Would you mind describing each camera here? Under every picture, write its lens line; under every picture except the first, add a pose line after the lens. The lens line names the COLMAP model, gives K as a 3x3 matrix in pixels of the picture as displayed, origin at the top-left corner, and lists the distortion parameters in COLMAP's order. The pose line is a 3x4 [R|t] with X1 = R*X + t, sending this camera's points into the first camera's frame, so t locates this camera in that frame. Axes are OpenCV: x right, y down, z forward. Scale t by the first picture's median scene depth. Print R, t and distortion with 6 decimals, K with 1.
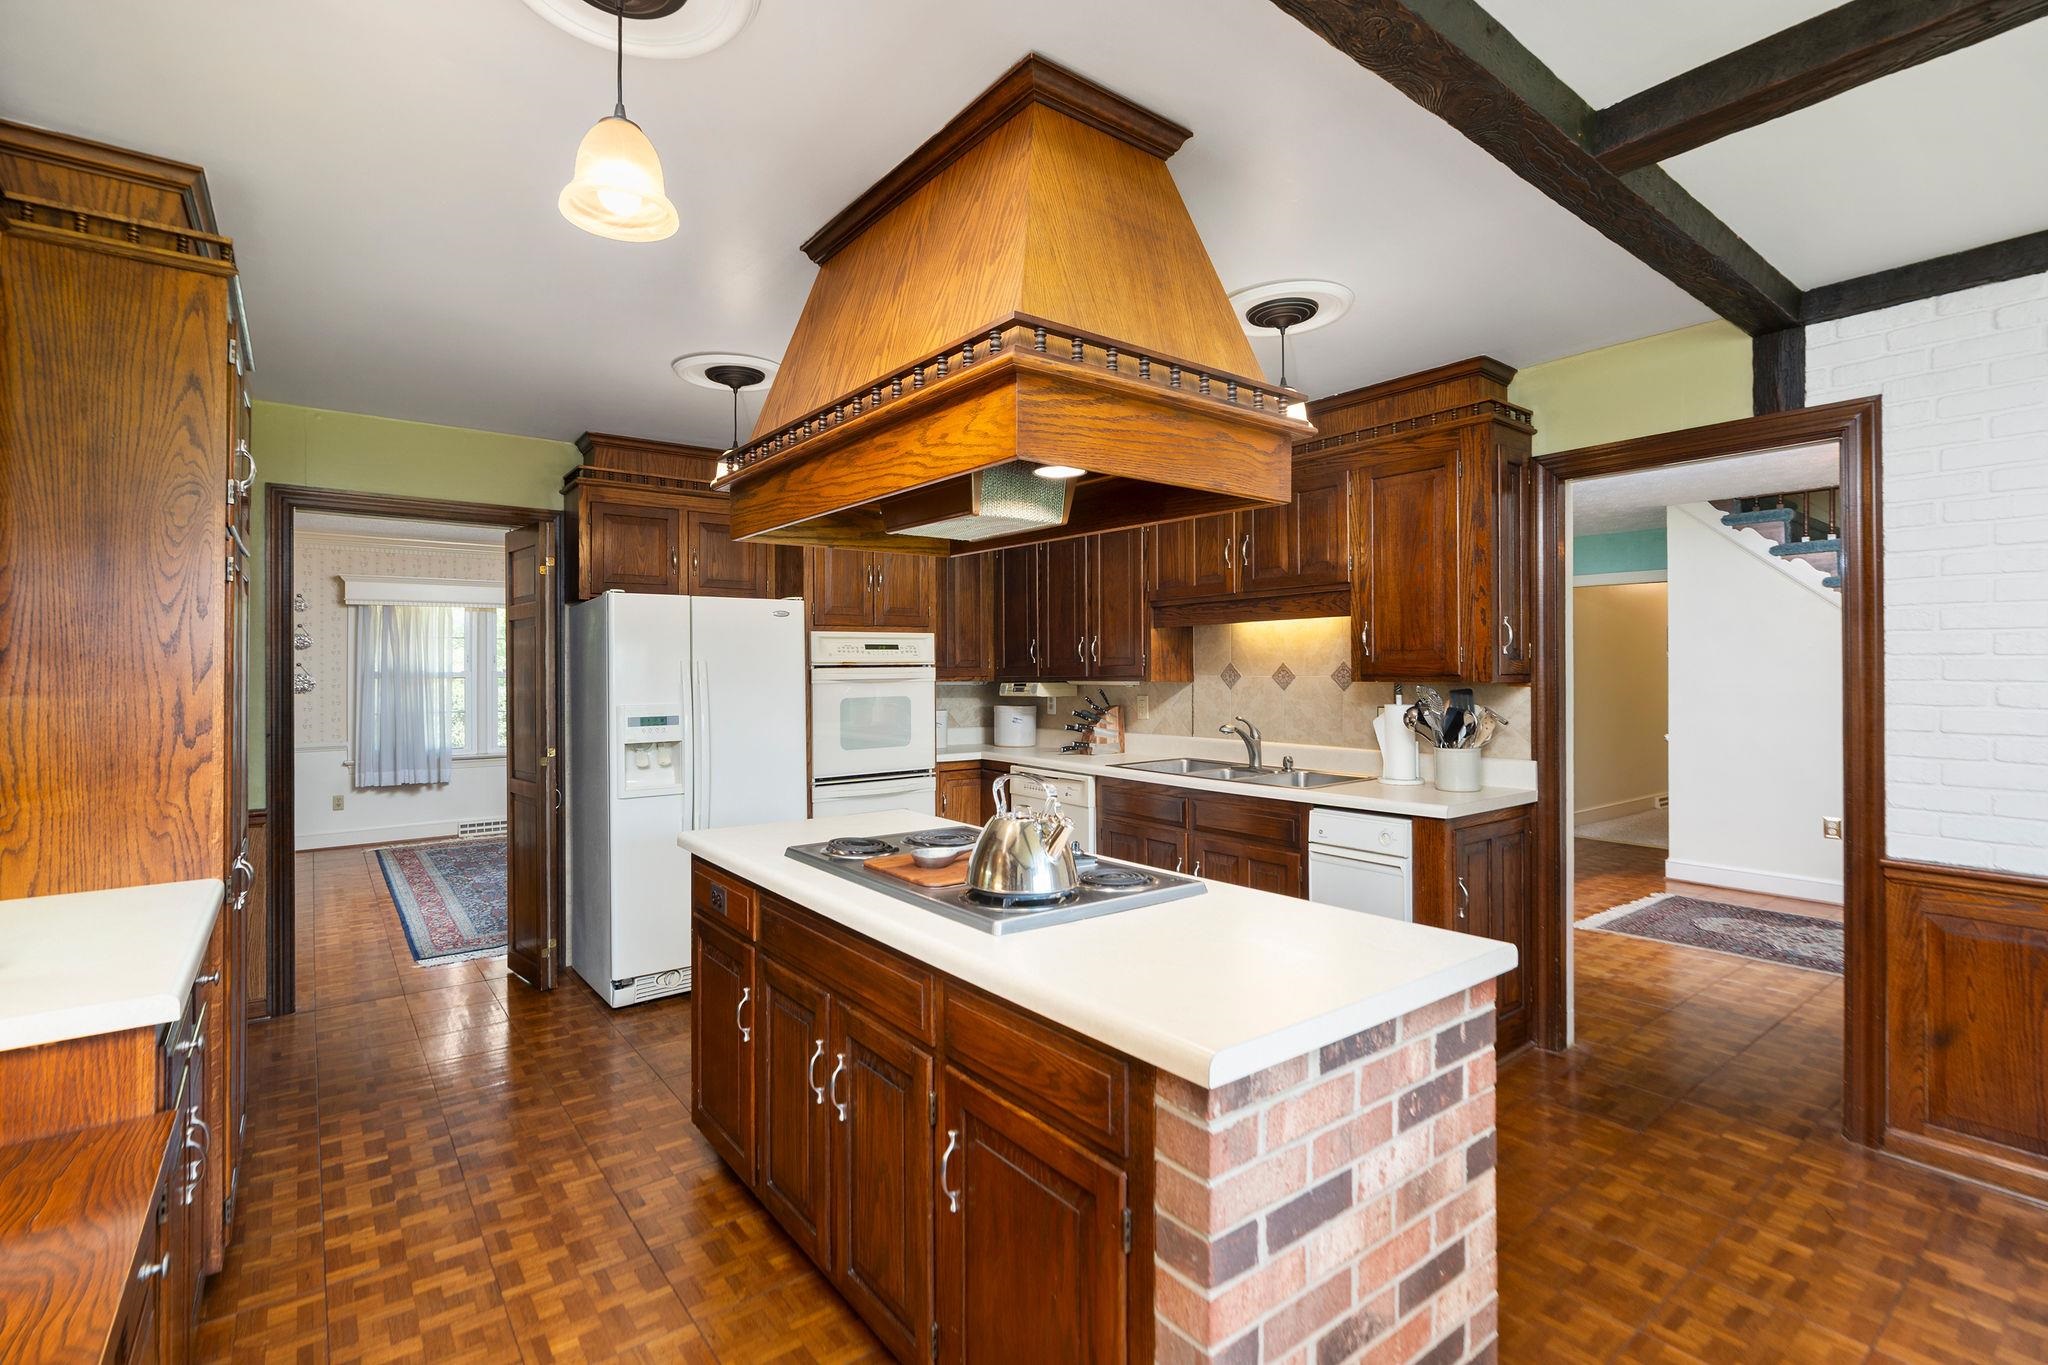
lens RADIAL K [[944.6, 0, 1014.4], [0, 944.6, 675.7], [0, 0, 1]] dist [-0.003847, 0.001344]
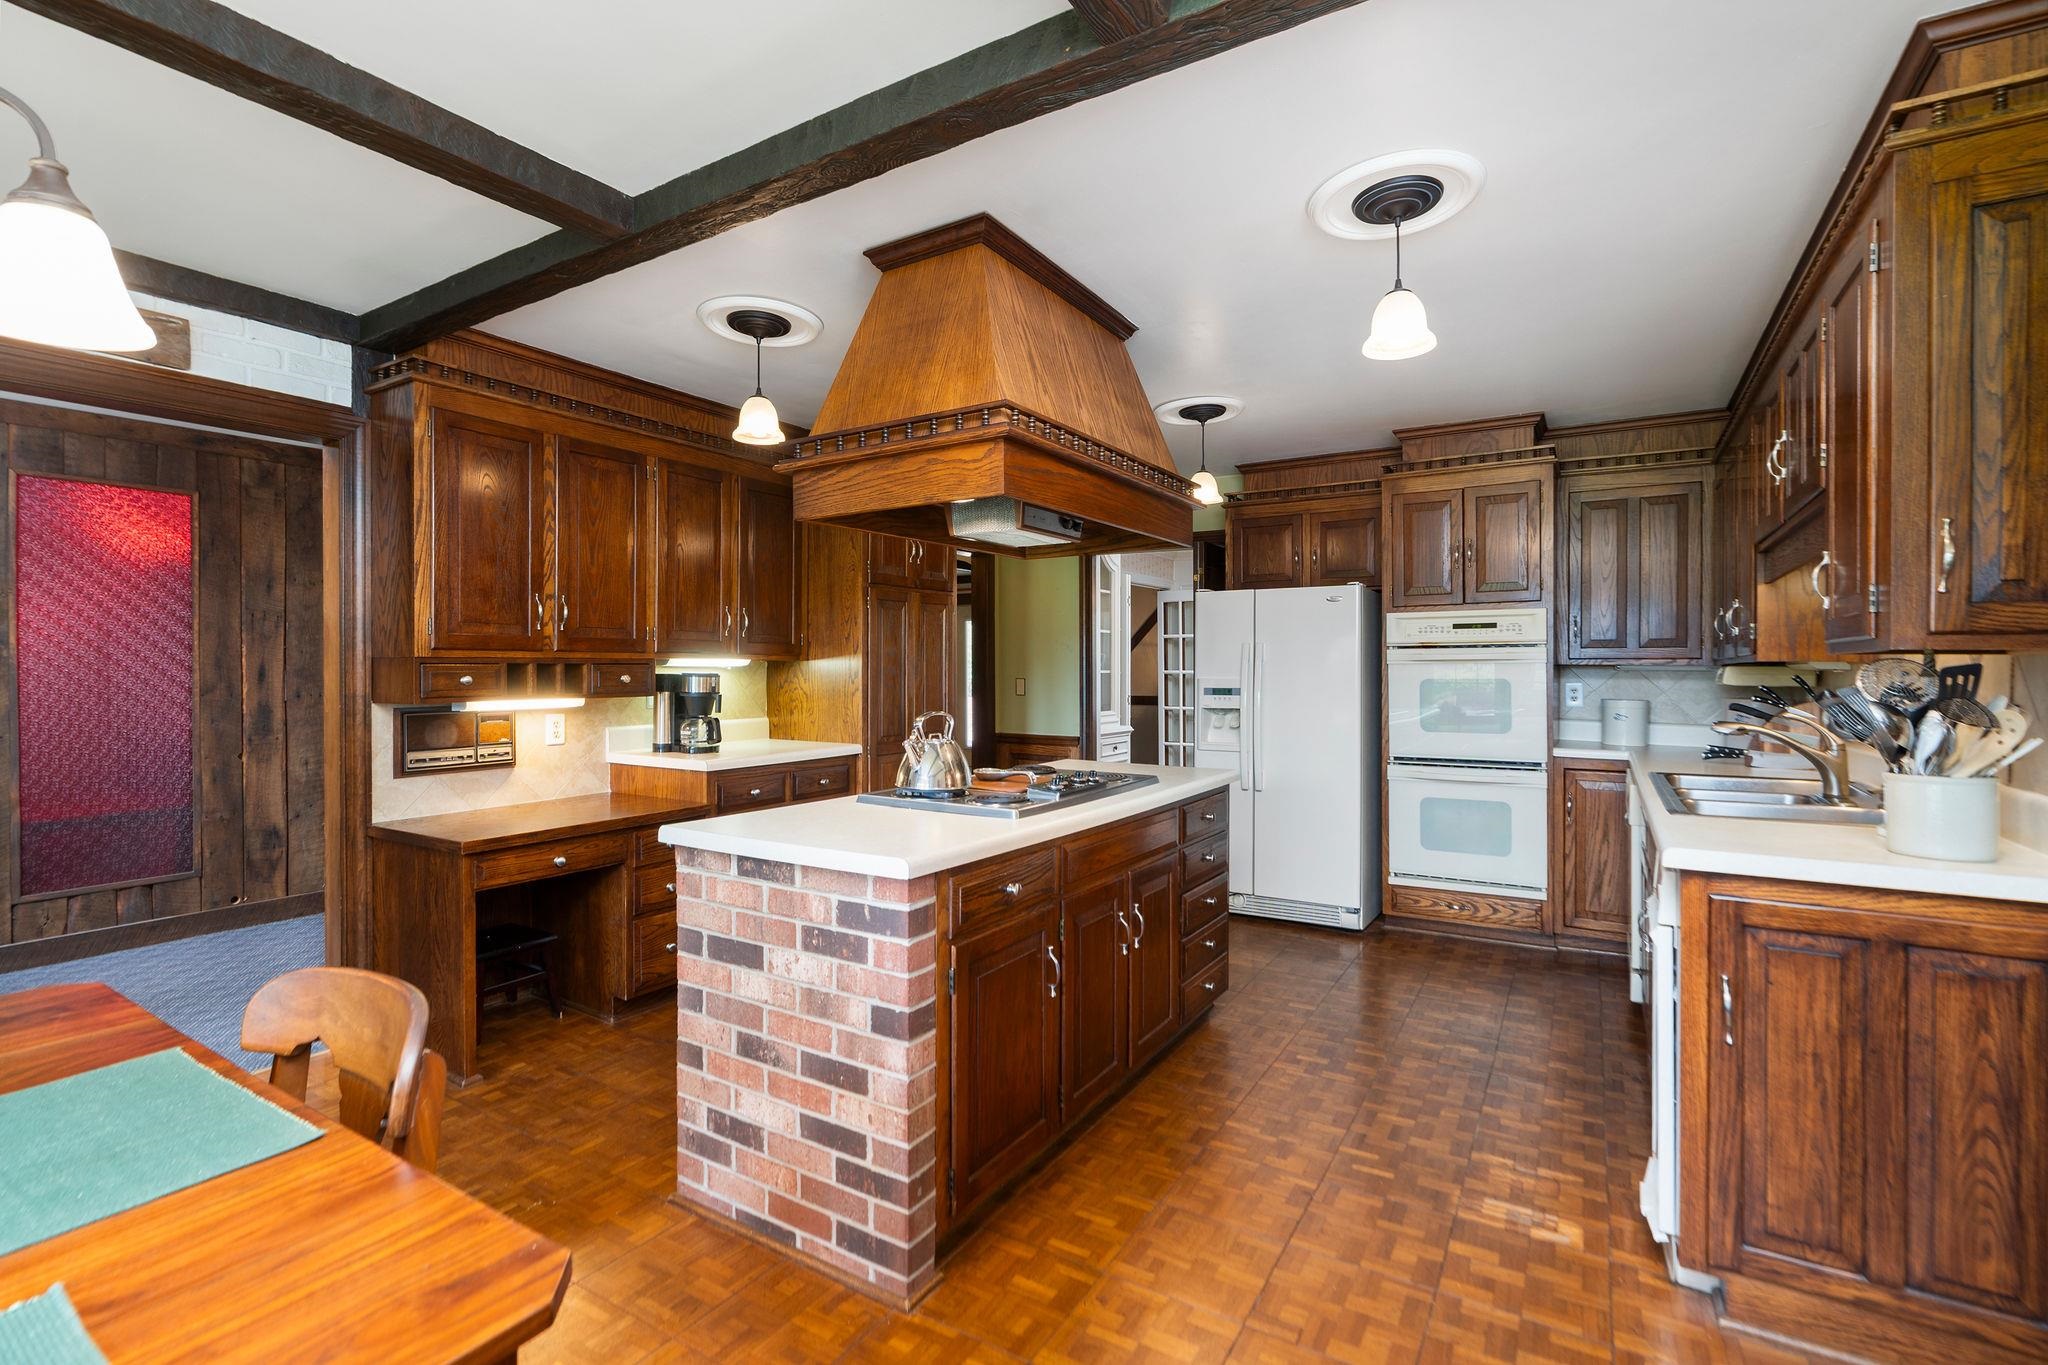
lens RADIAL K [[944.6, 0, 1004.2], [0, 944.6, 667.3], [0, 0, 1]] dist [-0.003847, 0.001344]
pose [[0.343479, 0.005436, -0.939145, 1.837411], [-0.009996, 0.999948, 0.002132, 0.042456], [0.939107, 0.008655, 0.343515, 0.771435]]
